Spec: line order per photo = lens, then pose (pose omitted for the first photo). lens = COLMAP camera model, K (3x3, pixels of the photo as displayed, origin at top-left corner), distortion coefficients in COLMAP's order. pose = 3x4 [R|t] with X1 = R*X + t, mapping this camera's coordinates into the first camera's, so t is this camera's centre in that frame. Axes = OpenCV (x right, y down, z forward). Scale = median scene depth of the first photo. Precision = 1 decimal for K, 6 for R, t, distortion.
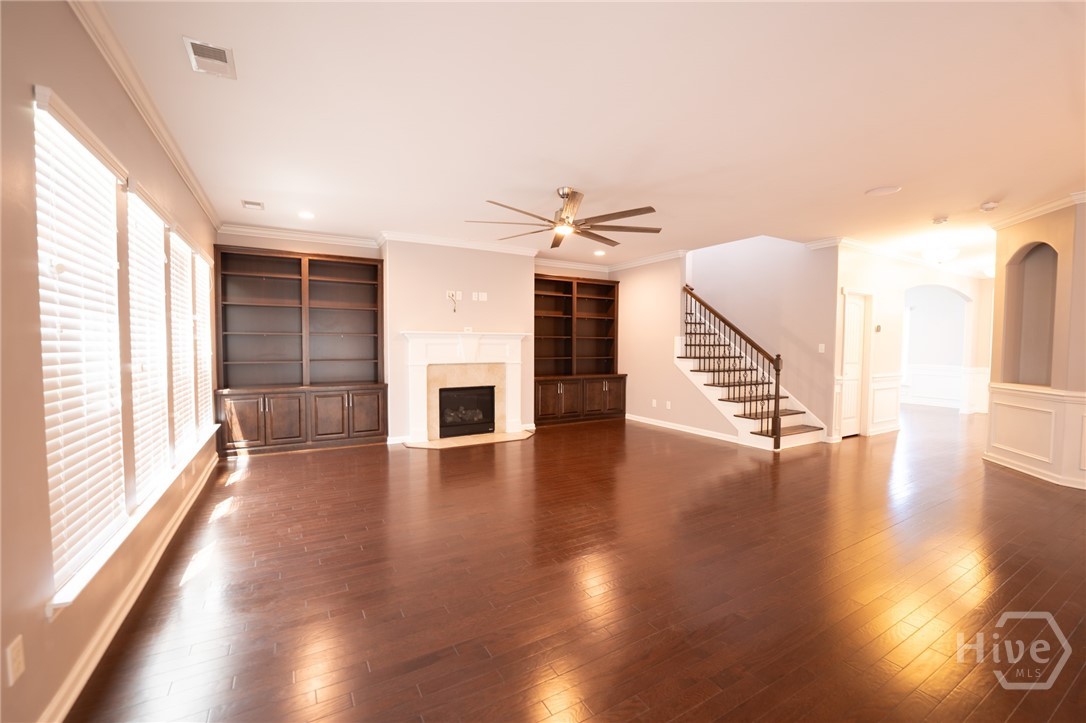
lens RADIAL K [[444.4, 0, 541.2], [0, 444.4, 361.1], [0, 0, 1]] dist [-0.033046, 0.006219]
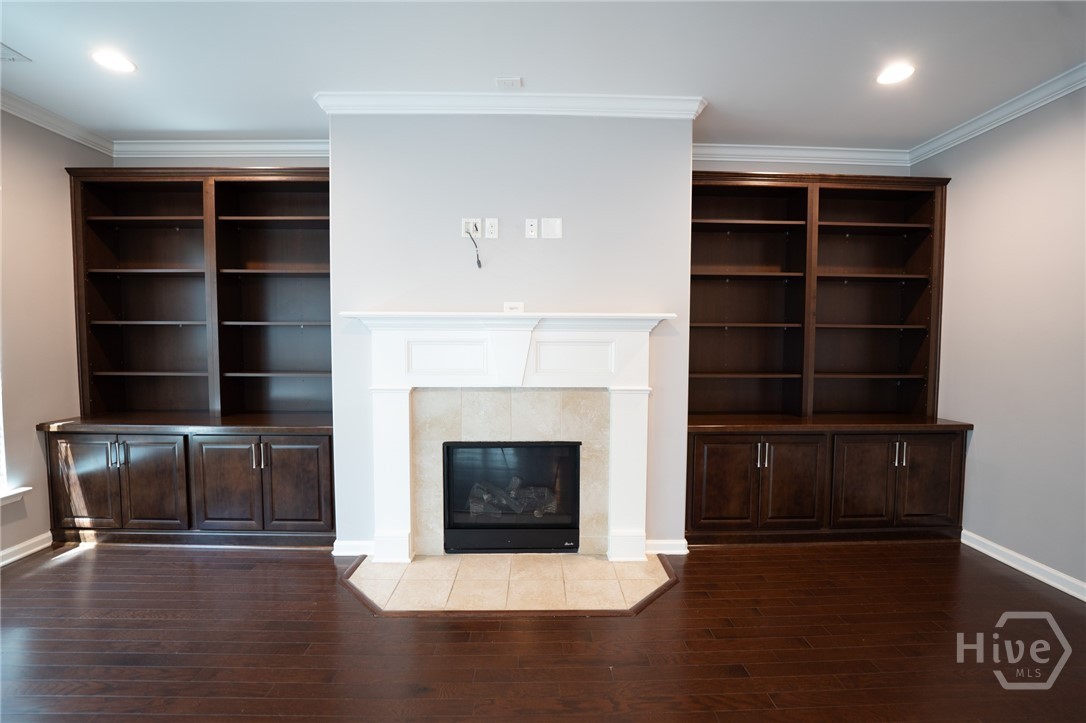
lens RADIAL K [[444.4, 0, 541.2], [0, 444.4, 361.1], [0, 0, 1]] dist [-0.033046, 0.006219]
pose [[0.877415, 0.023405, -0.479161, 0.059719], [-0.019514, 0.999724, 0.013100, -0.024900], [0.479335, -0.002144, 0.877630, 0.610569]]
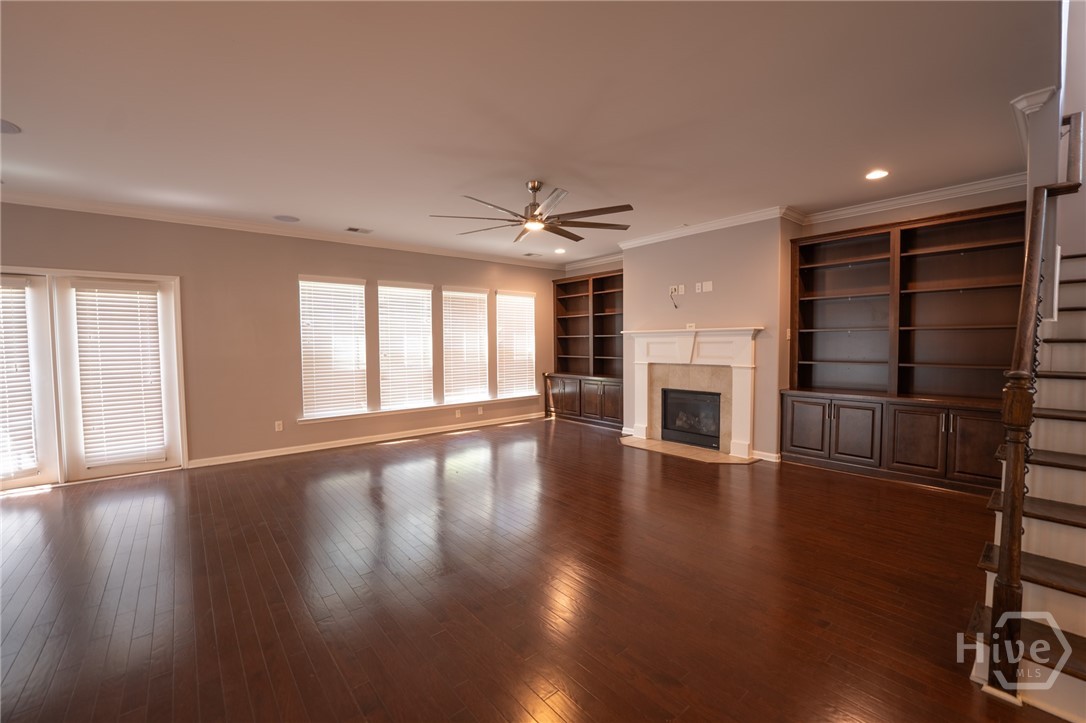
lens RADIAL K [[444.4, 0, 541.2], [0, 444.4, 361.1], [0, 0, 1]] dist [-0.033046, 0.006219]
pose [[0.169282, 0.034829, -0.984952, 0.630071], [-0.028544, 0.999129, 0.030425, -0.018746], [0.985154, 0.022964, 0.170129, 0.529542]]
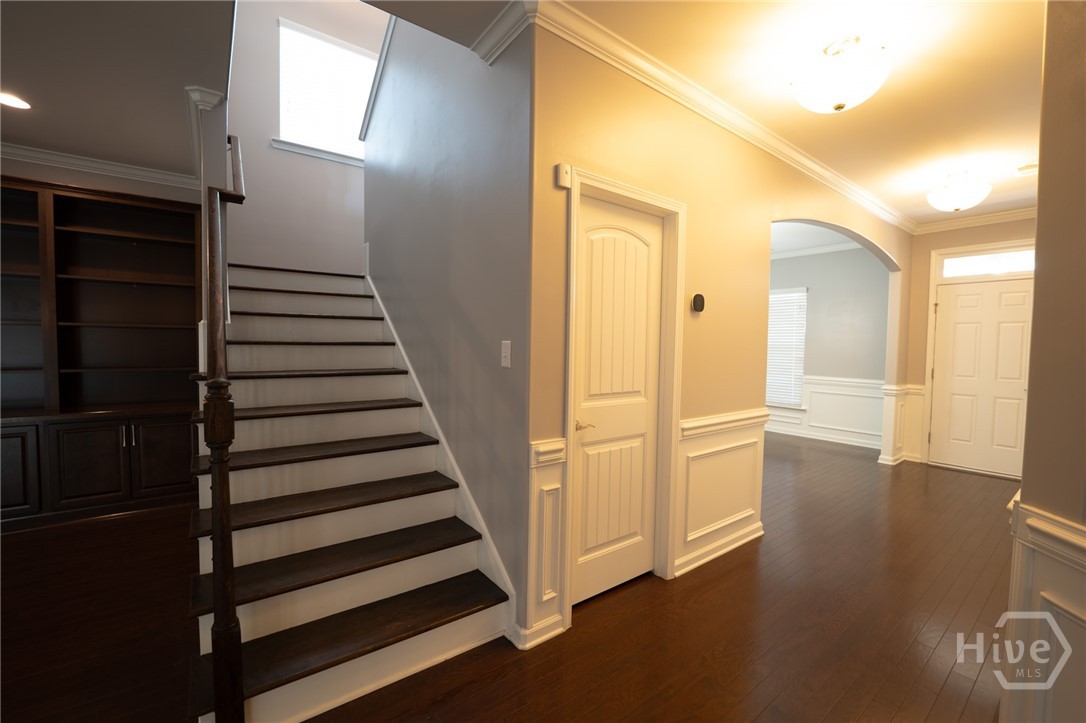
lens RADIAL K [[444.4, 0, 541.2], [0, 444.4, 361.1], [0, 0, 1]] dist [-0.033046, 0.006219]
pose [[0.991899, 0.001188, 0.127021, 0.565823], [-0.001747, 0.999989, 0.004292, -0.023079], [-0.127015, -0.004479, 0.991891, 0.605482]]
